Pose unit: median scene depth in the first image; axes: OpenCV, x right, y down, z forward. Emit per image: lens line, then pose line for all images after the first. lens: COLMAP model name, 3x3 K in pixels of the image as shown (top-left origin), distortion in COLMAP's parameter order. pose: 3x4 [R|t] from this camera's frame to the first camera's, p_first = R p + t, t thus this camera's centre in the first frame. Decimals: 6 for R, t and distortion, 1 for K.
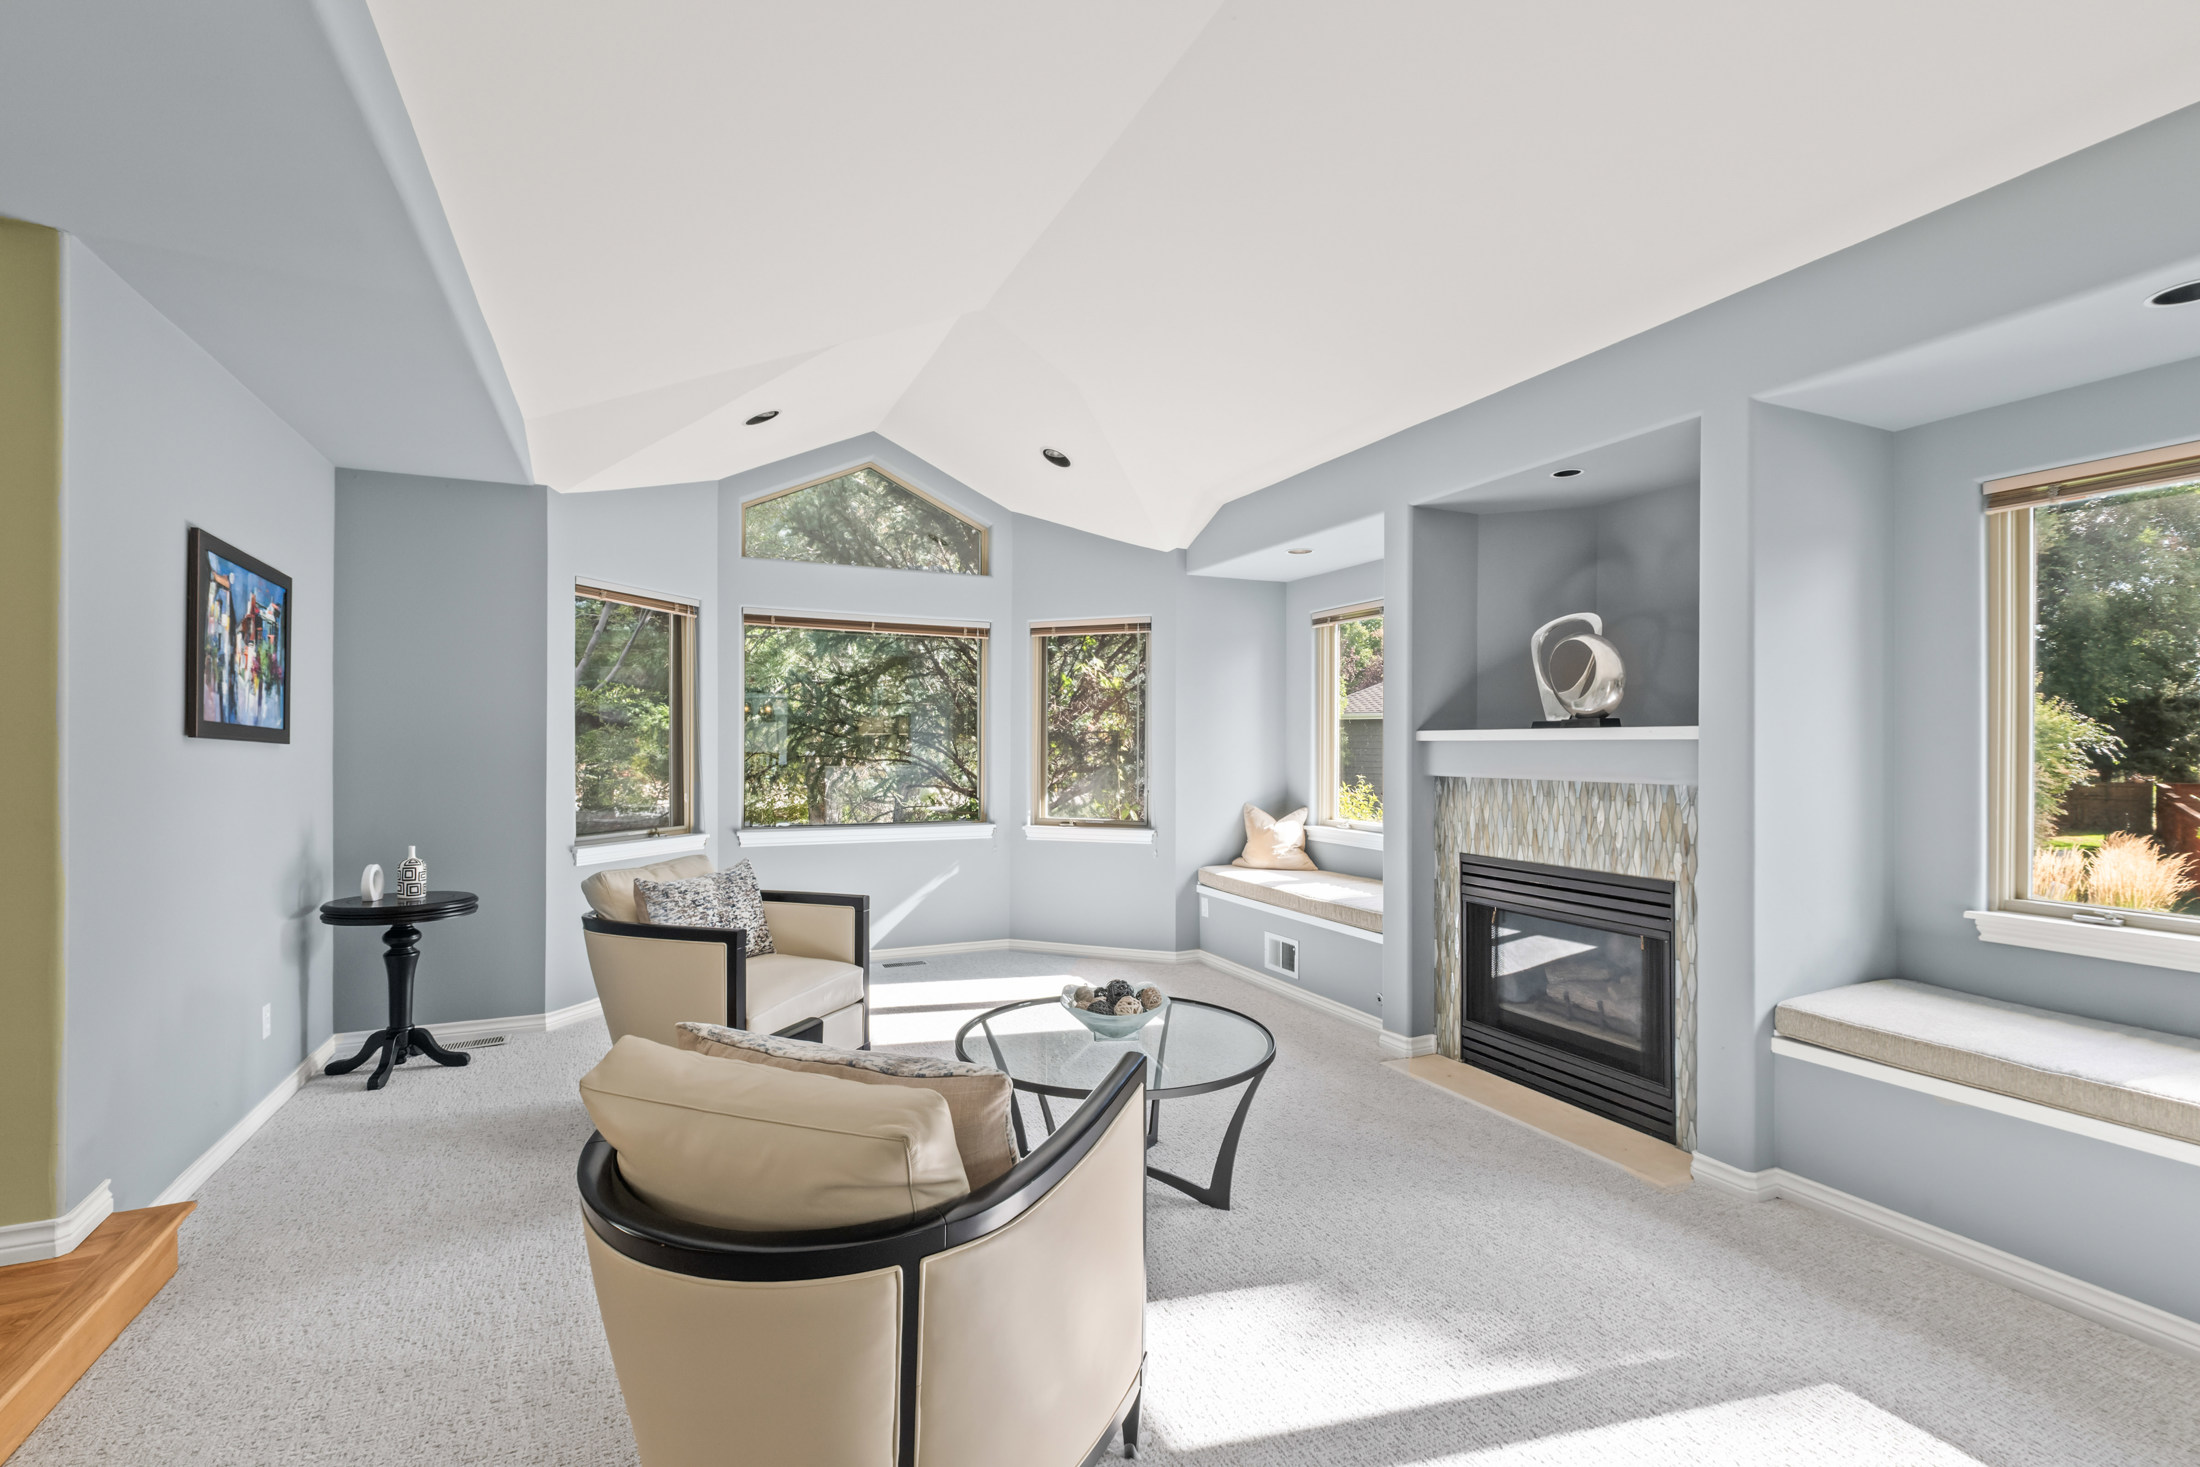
lens RADIAL K [[980.1, 0, 1097.7], [0, 980.1, 749.1], [0, 0, 1]] dist [-0.002428, -0.003988]
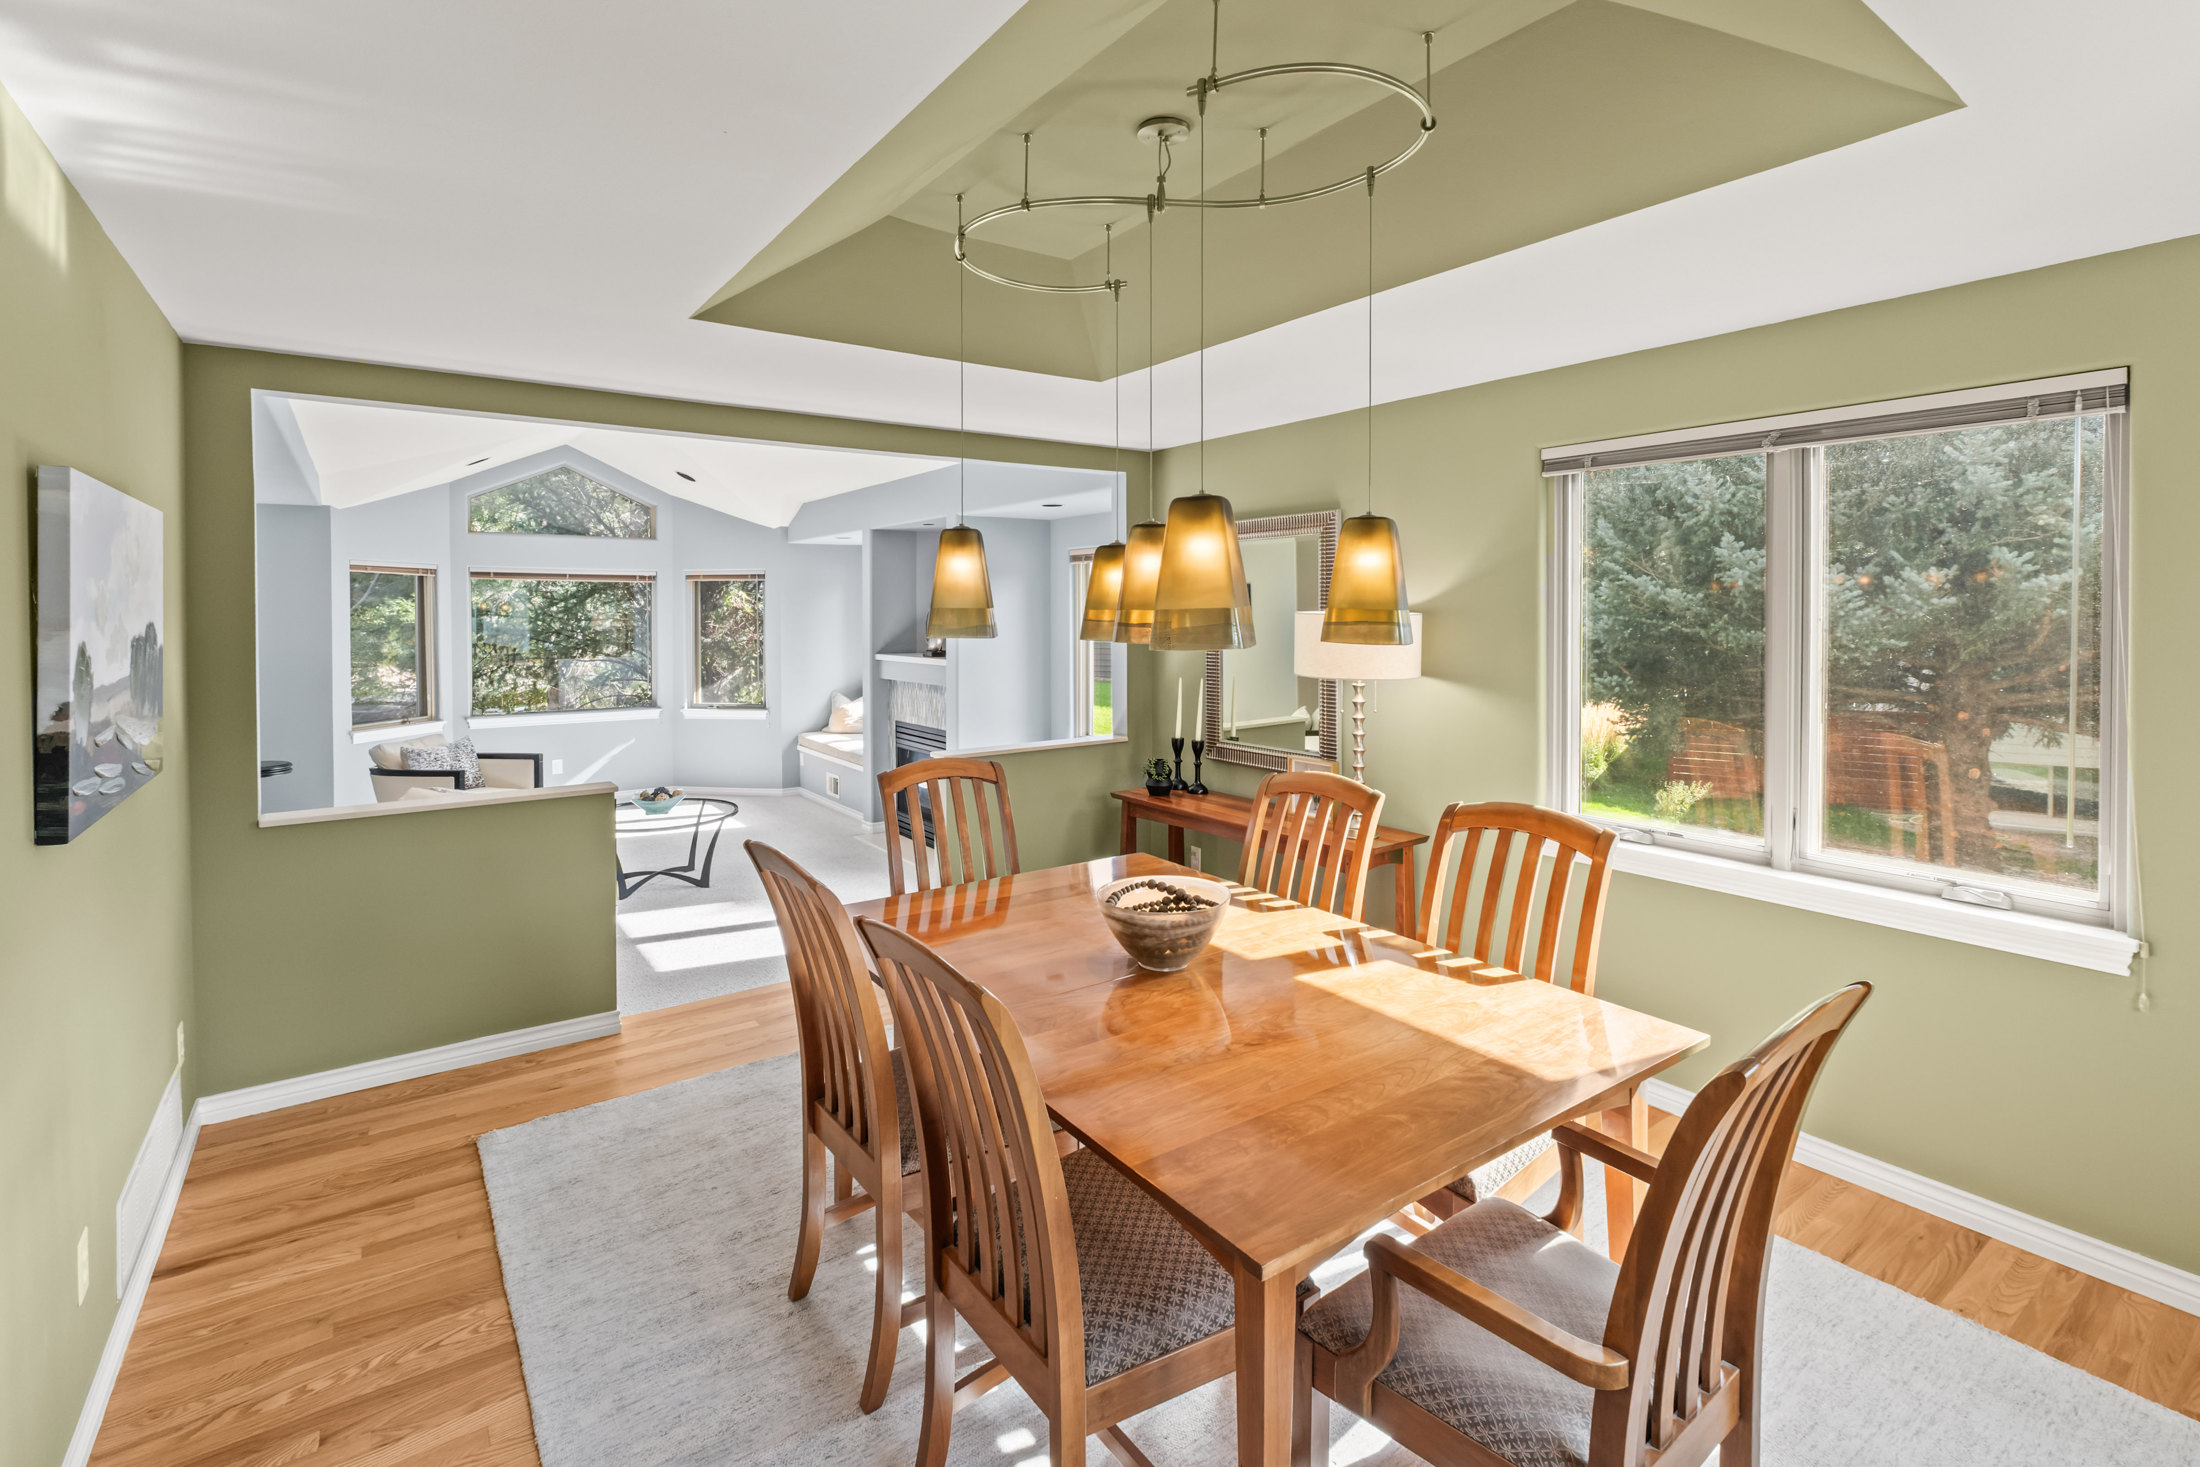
lens RADIAL K [[980.1, 0, 1084.1], [0, 980.1, 634.2], [0, 0, 1]] dist [-0.002428, -0.003988]
pose [[0.981146, -0.008946, 0.193063, 0.273723], [0.005803, 0.999841, 0.016841, -0.065197], [-0.193183, -0.015403, 0.981042, -0.658450]]
